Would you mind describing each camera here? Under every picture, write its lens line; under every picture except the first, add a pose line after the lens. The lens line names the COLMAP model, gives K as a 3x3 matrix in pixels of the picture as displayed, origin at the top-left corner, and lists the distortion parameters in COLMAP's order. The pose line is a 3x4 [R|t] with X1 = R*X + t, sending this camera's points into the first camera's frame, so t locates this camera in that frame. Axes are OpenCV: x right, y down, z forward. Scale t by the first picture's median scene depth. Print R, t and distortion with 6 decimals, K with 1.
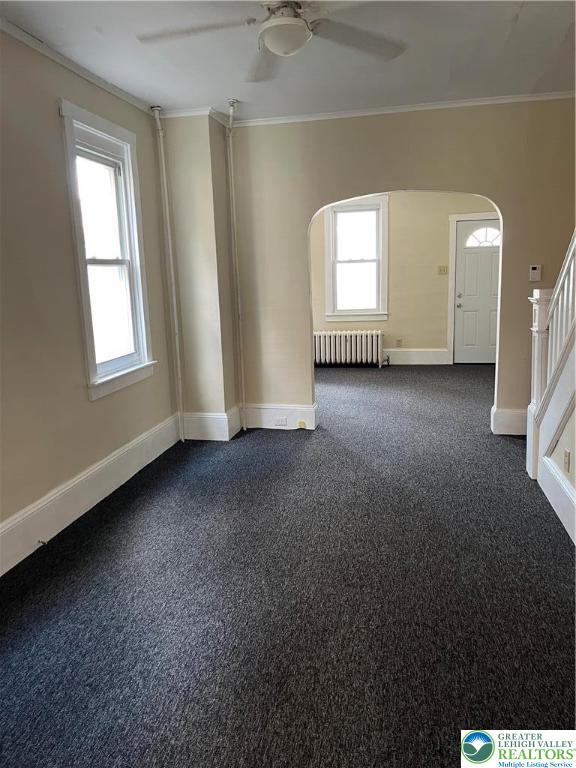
lens RADIAL K [[576.1, 0, 290.7], [0, 576.1, 378.9], [0, 0, 1]] dist [0.074435, -0.139696]
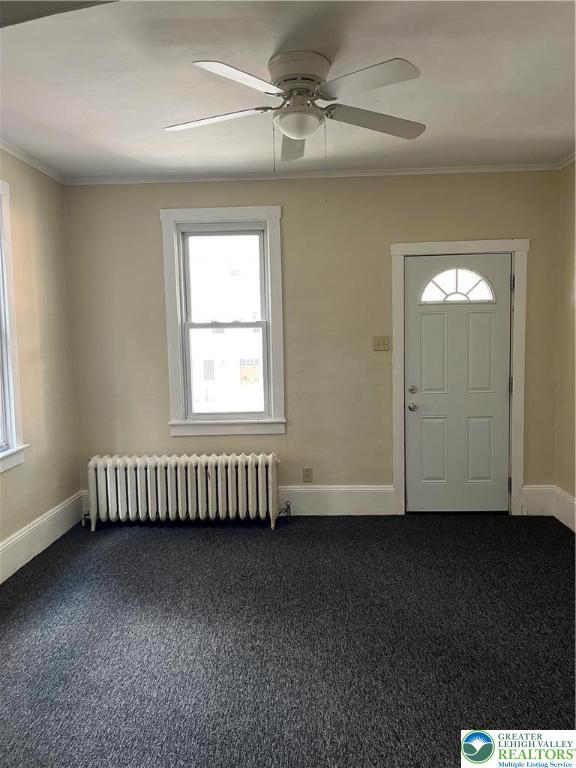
lens RADIAL K [[576.1, 0, 290.7], [0, 576.1, 378.9], [0, 0, 1]] dist [0.074435, -0.139696]
pose [[0.984668, -0.000266, 0.174437, 0.079925], [0.022918, 0.991528, -0.127855, -0.084228], [-0.172925, 0.129892, 0.976332, 0.473913]]
